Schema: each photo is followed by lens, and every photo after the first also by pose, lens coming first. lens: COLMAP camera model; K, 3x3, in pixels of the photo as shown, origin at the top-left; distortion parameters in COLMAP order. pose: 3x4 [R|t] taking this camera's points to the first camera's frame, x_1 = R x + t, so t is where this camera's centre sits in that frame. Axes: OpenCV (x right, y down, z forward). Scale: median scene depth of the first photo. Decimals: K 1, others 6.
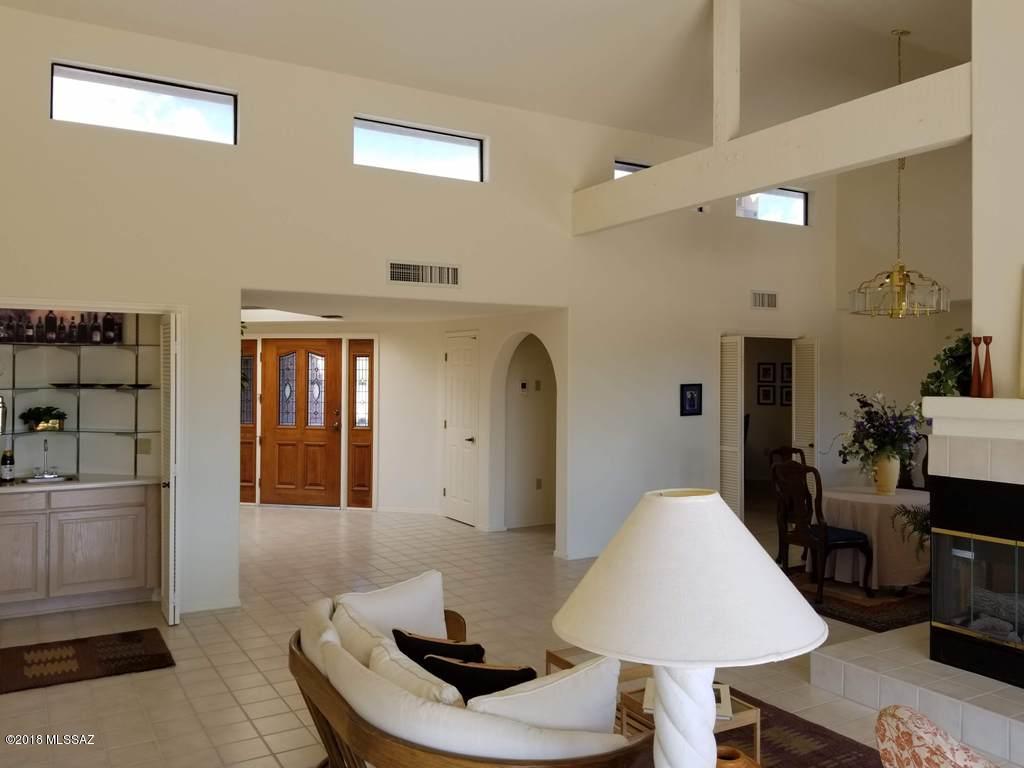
lens RADIAL K [[820.6, 0, 510.5], [0, 820.6, 368.9], [0, 0, 1]] dist [0.007764, -0.009137]
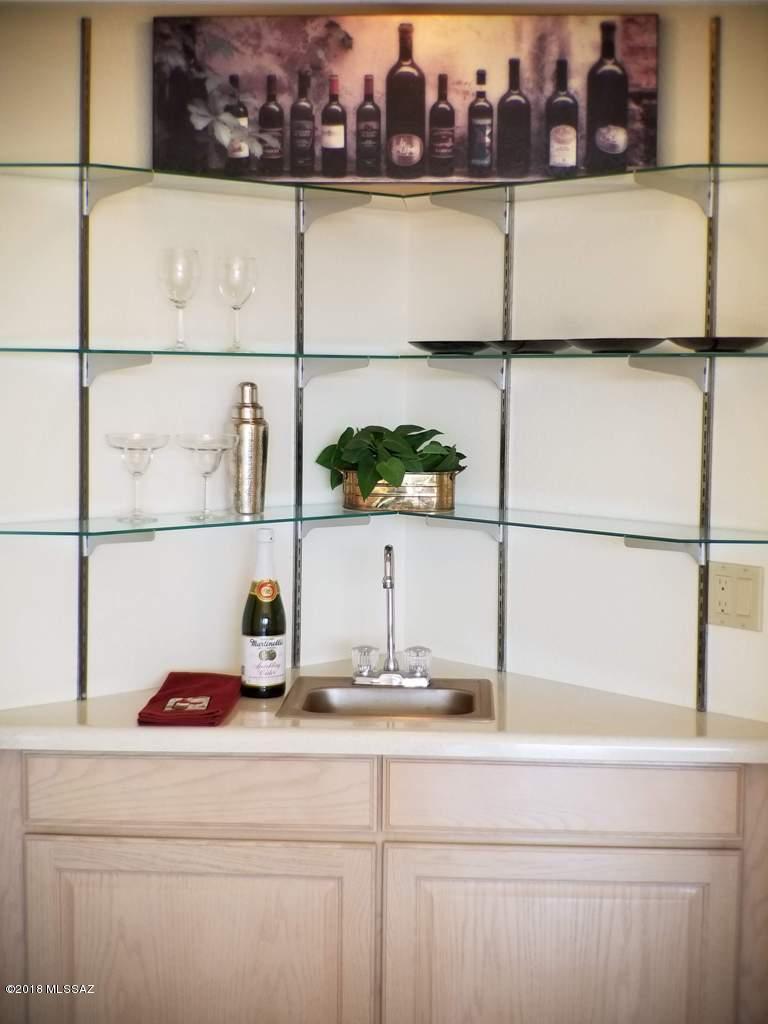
lens RADIAL K [[1667.9, 0, 384.0], [0, 1667.9, 512.0], [0, 0, 1]] dist [0.046270, -0.035106]
pose [[0.820789, 0.045348, -0.569429, -0.255802], [0.001175, 0.996708, 0.081068, 0.030523], [0.571230, -0.067209, 0.818034, 0.549718]]
